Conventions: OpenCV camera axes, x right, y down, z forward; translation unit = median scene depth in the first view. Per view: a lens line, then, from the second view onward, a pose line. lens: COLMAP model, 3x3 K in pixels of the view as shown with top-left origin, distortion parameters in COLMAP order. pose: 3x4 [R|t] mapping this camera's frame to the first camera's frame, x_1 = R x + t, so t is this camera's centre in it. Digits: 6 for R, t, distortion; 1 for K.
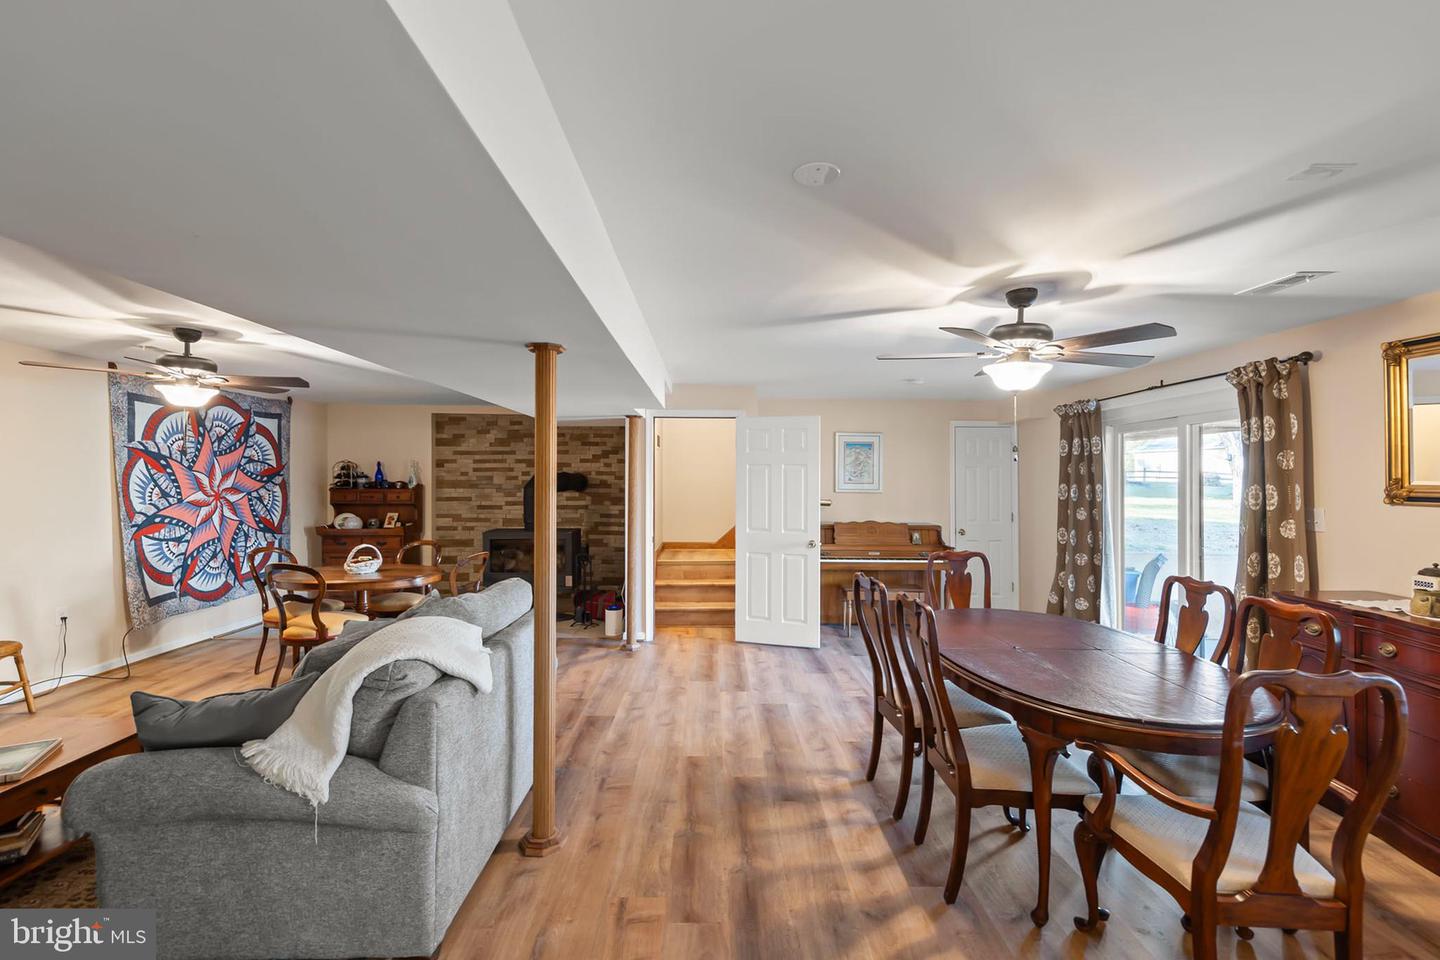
lens RADIAL K [[631.0, 0, 738.5], [0, 631.0, 478.8], [0, 0, 1]] dist [0.001065, 0.000010]
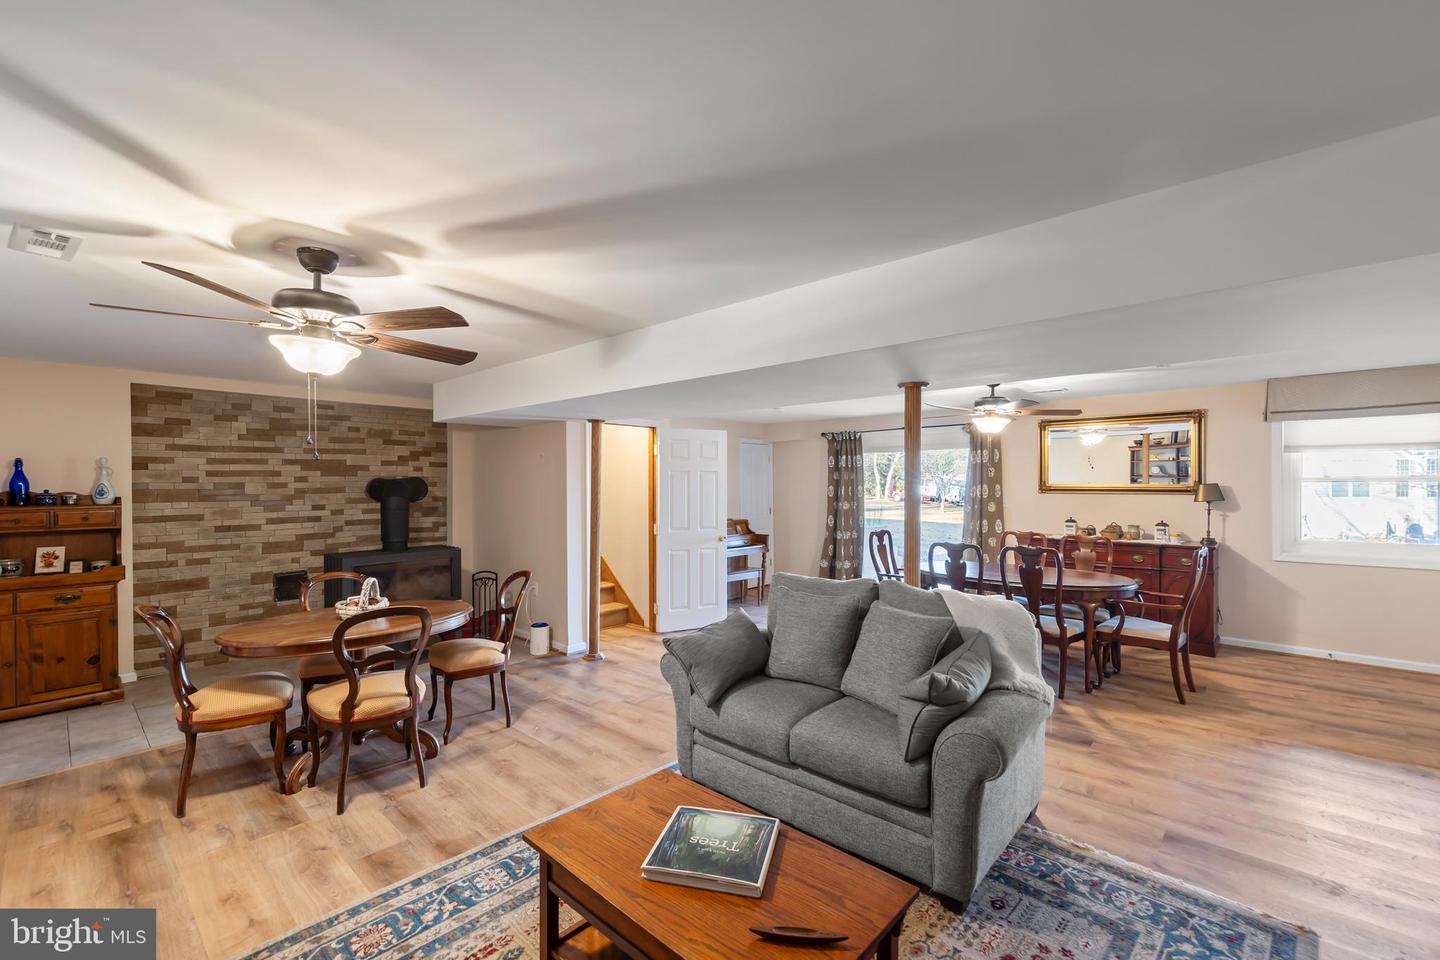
lens RADIAL K [[614.0, 0, 753.6], [0, 614.0, 485.3], [0, 0, 1]] dist [0.001027, 0.004358]
pose [[0.672809, -0.007971, 0.739774, -0.668767], [0.006306, 0.999967, 0.005039, -0.001975], [-0.739790, 0.001275, 0.672837, 0.167662]]
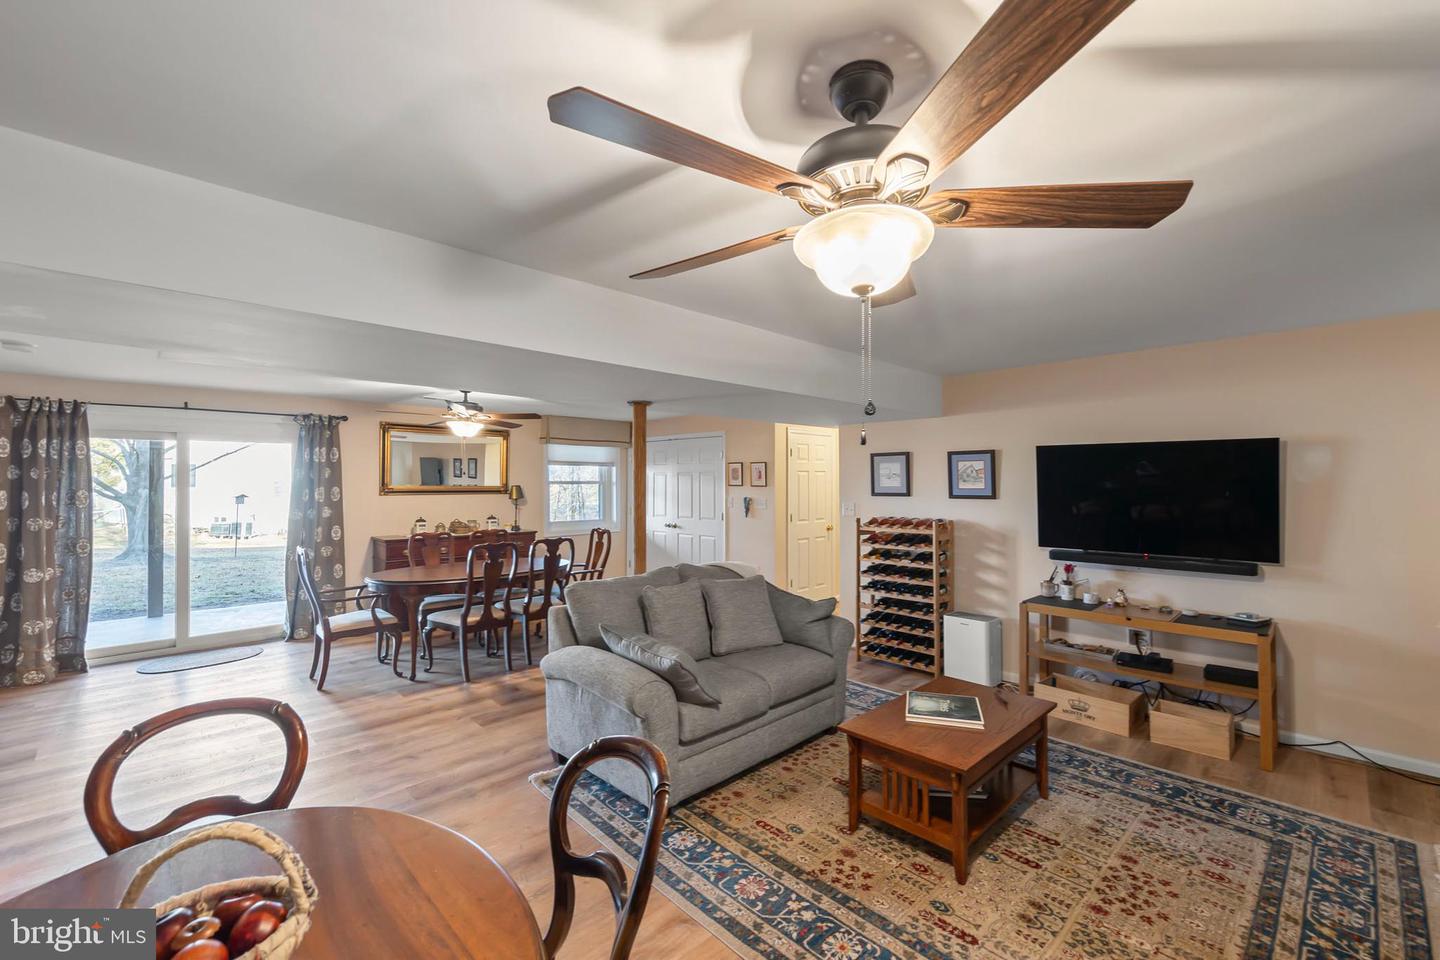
lens RADIAL K [[582.4, 0, 720.0], [0, 582.4, 480.0], [0, 0, 1]] dist [0.004141, 0.000259]
pose [[-0.670549, 0.002822, 0.741860, -0.684689], [-0.000139, 0.999992, -0.003929, -0.002744], [-0.741865, -0.002738, -0.670544, 0.818495]]
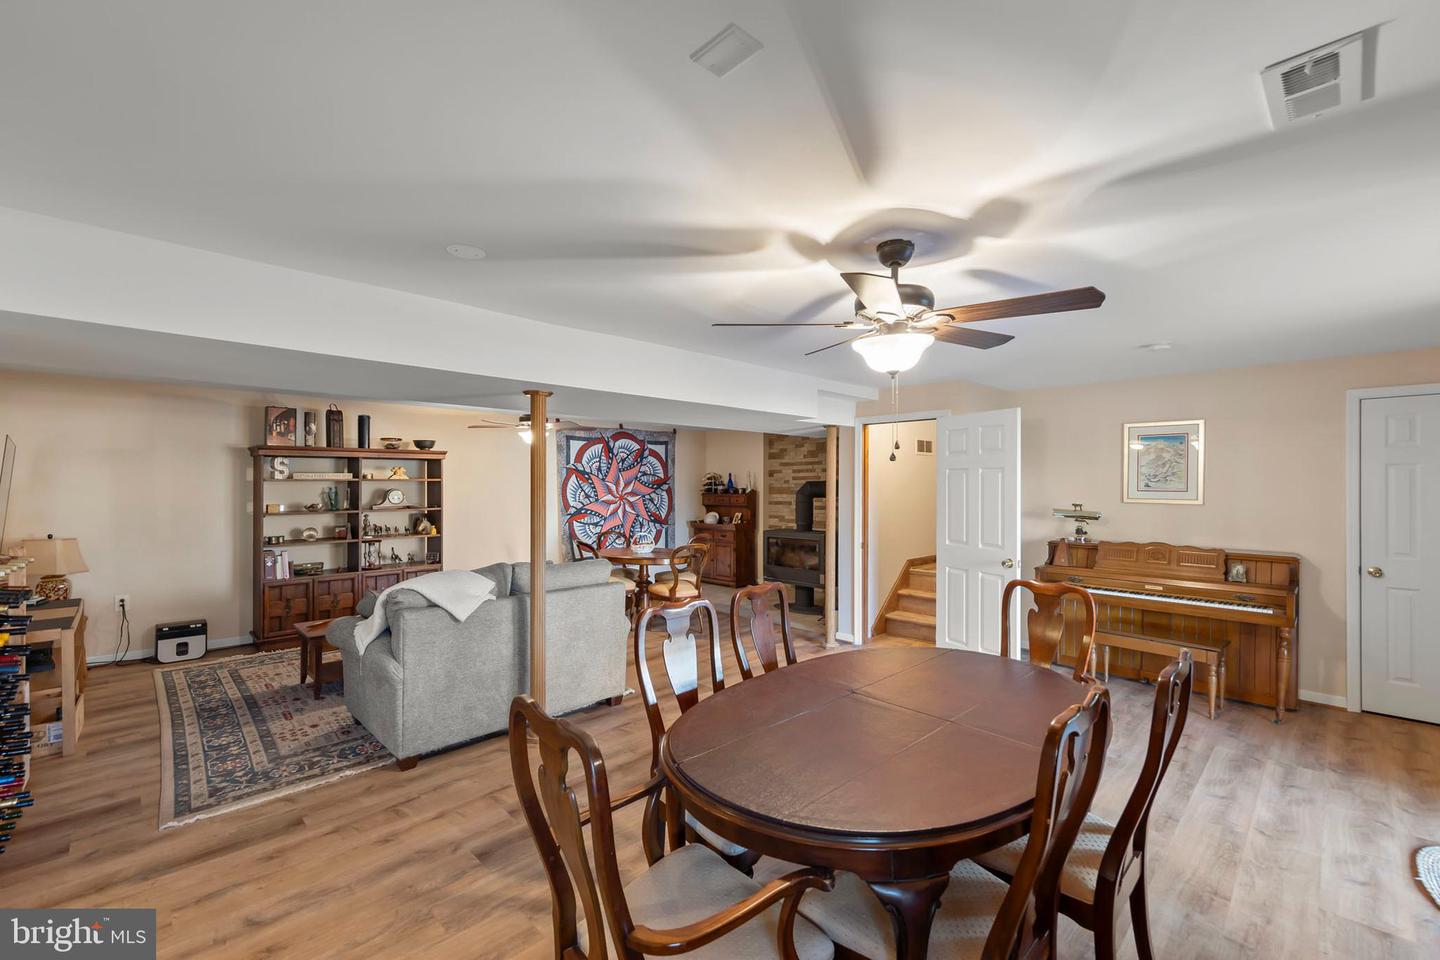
lens RADIAL K [[618.5, 0, 723.4], [0, 618.5, 483.5], [0, 0, 1]] dist [0.004574, 0.000051]
pose [[0.674190, -0.005397, -0.738538, 0.448712], [0.001444, 0.999981, -0.005989, 0.002316], [0.738556, 0.002972, 0.674185, 0.164995]]
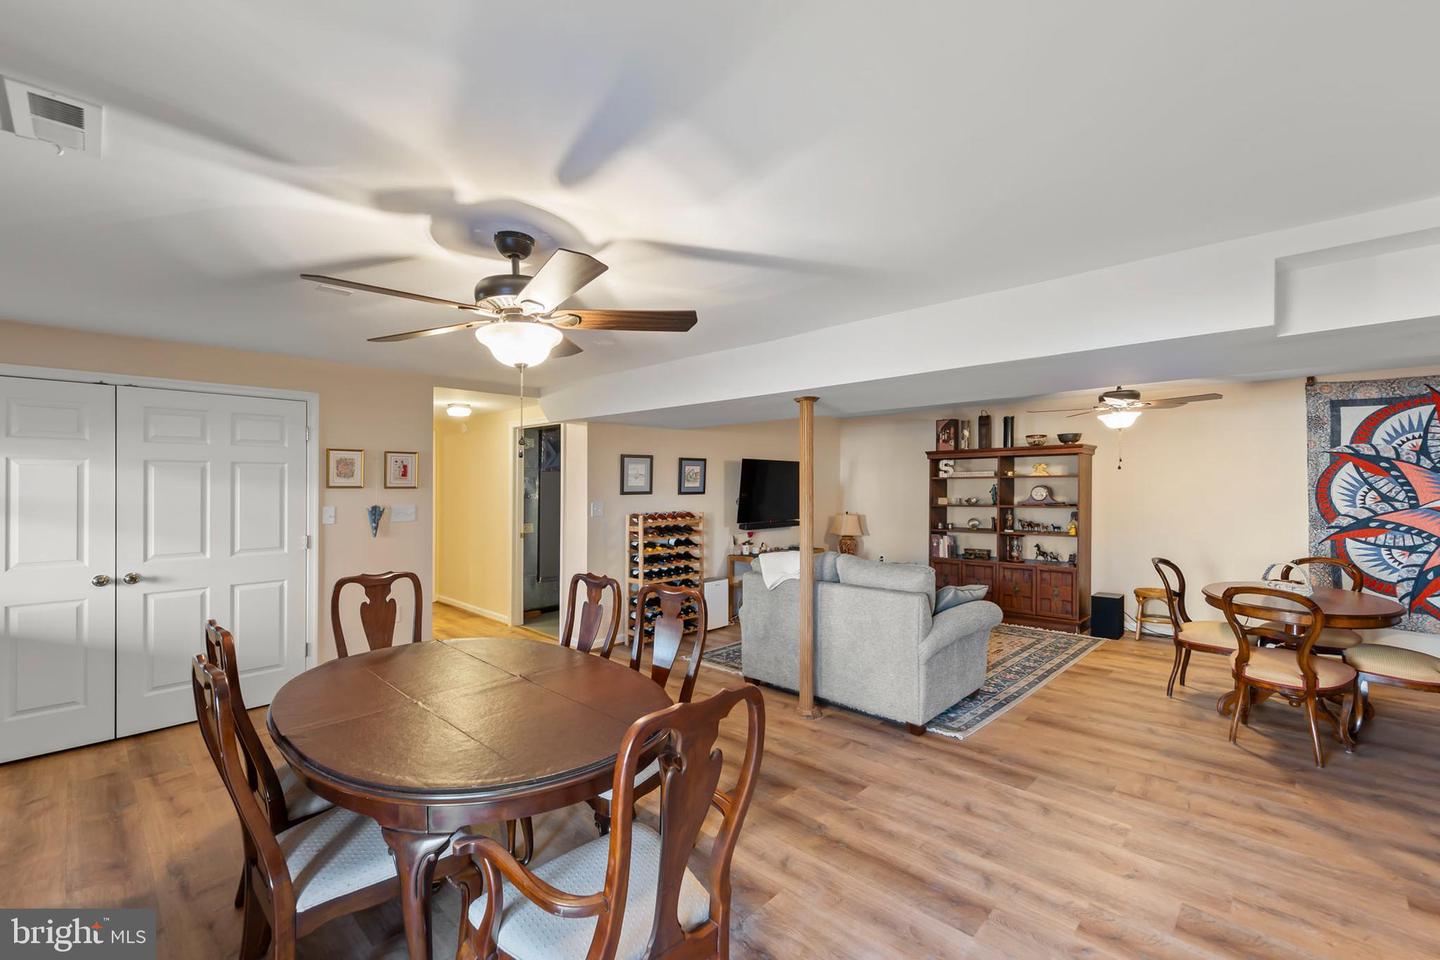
lens RADIAL K [[618.5, 0, 723.4], [0, 618.5, 483.5], [0, 0, 1]] dist [0.004574, 0.000051]
pose [[-0.726973, 0.000136, -0.686666, 0.402307], [0.001724, 0.999997, -0.001627, 0.001880], [0.686664, -0.002367, -0.726971, 0.887367]]
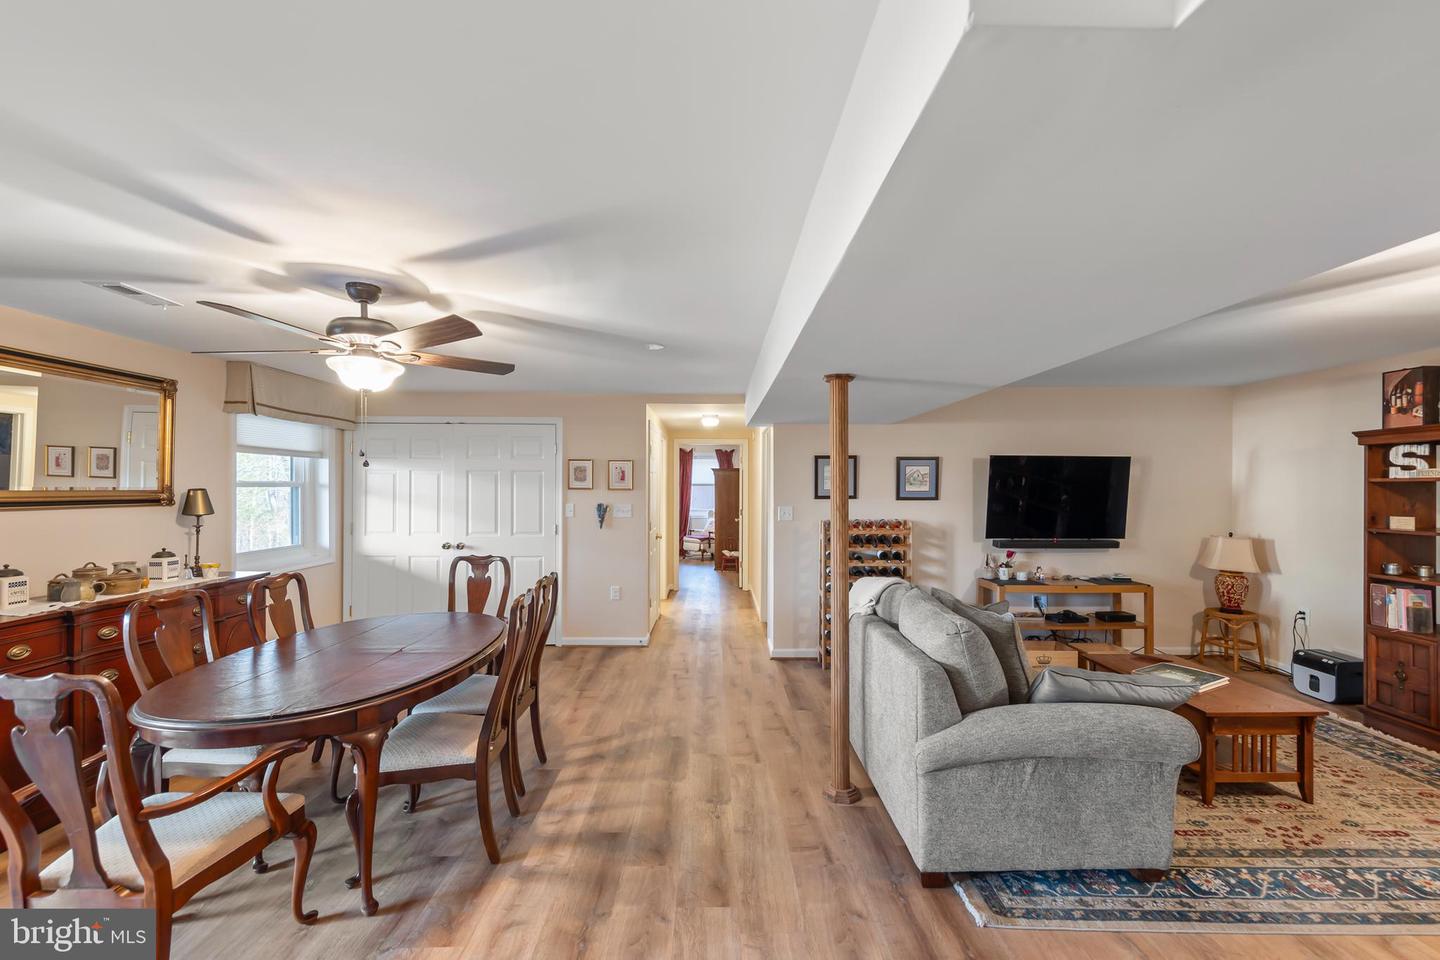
lens RADIAL K [[605.5, 0, 709.8], [0, 605.5, 481.3], [0, 0, 1]] dist [0.002882, 0.000581]
pose [[-0.999032, -0.002816, 0.043902, -0.052066], [-0.003134, 0.999969, -0.007183, -0.001203], [-0.043881, -0.007313, -0.999010, 0.965198]]
